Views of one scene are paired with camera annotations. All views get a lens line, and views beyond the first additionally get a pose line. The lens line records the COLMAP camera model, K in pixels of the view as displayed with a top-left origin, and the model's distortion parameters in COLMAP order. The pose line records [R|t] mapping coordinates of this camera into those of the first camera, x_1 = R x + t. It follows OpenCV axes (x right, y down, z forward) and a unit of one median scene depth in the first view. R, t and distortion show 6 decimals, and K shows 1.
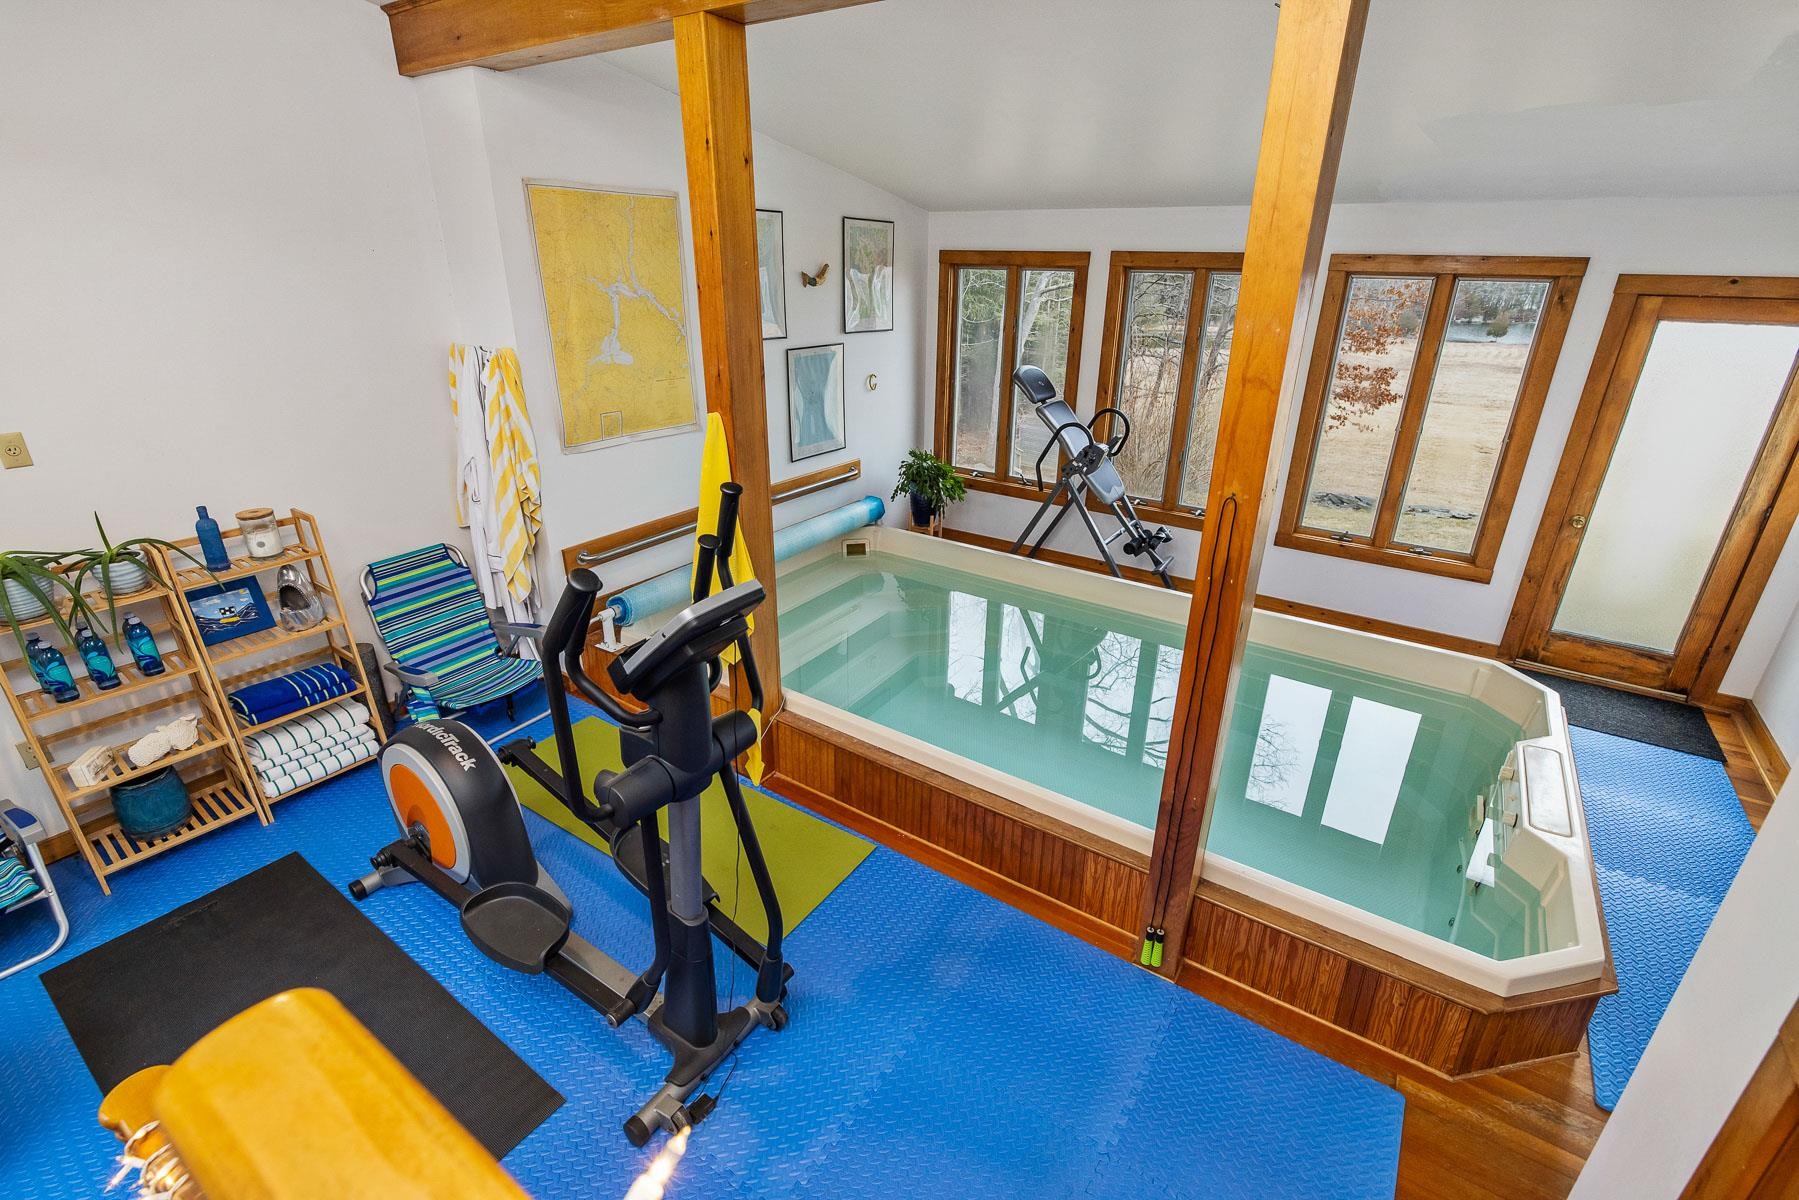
lens RADIAL K [[814.8, 0, 899.5], [0, 814.8, 600.0], [0, 0, 1]] dist [-0.000235, -0.000015]
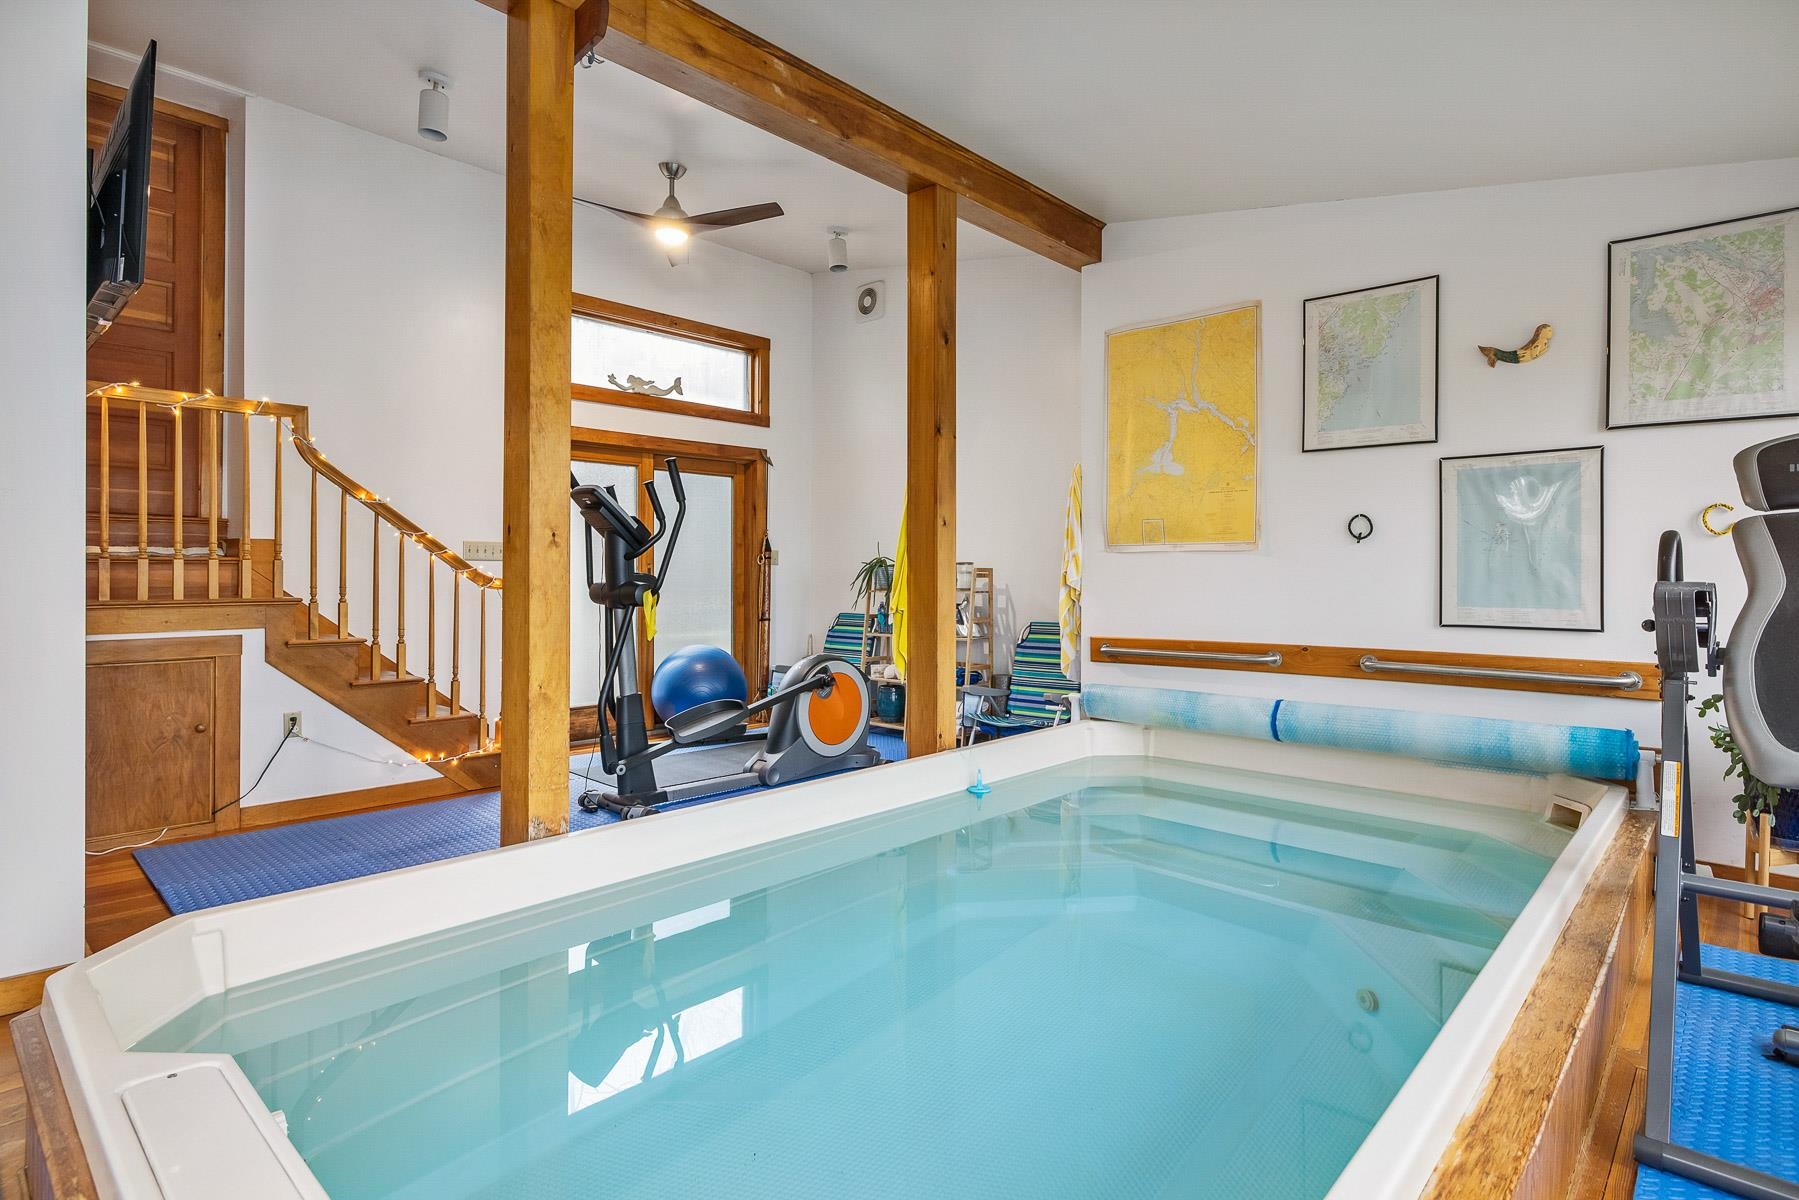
lens RADIAL K [[916.0, 0, 897.9], [0, 916.0, 579.9], [0, 0, 1]] dist [-0.000438, 0.000004]
pose [[-0.154832, -0.005653, -0.987925, 0.860442], [-0.388007, 0.919981, 0.055546, -0.099492], [0.908558, 0.391922, -0.144636, 0.918335]]
